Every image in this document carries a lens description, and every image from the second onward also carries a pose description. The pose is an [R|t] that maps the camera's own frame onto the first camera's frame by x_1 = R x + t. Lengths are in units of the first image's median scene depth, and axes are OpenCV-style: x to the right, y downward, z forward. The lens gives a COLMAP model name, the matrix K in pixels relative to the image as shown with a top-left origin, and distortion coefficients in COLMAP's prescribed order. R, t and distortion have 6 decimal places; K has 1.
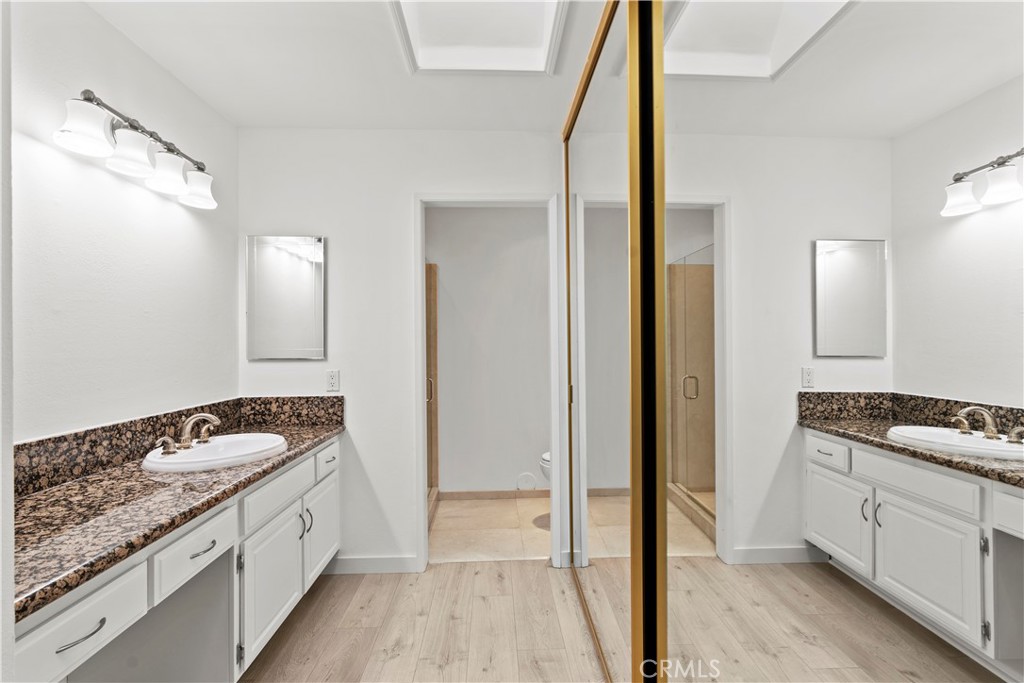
lens RADIAL K [[467.2, 0, 511.5], [0, 467.2, 344.3], [0, 0, 1]] dist [-0.007676, 0.002442]
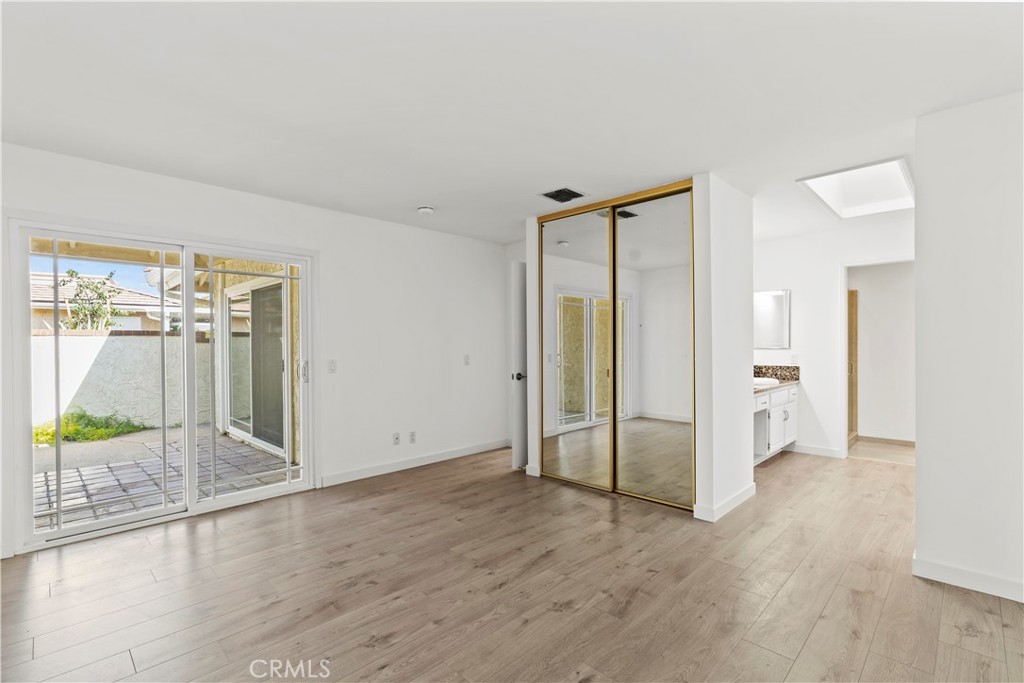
lens RADIAL K [[467.2, 0, 514.6], [0, 467.2, 346.3], [0, 0, 1]] dist [-0.007676, 0.002442]
pose [[0.689104, 0.008944, -0.724607, 0.261274], [-0.003776, 0.999955, 0.008752, 0.008264], [0.724652, -0.003295, 0.689107, -1.306010]]
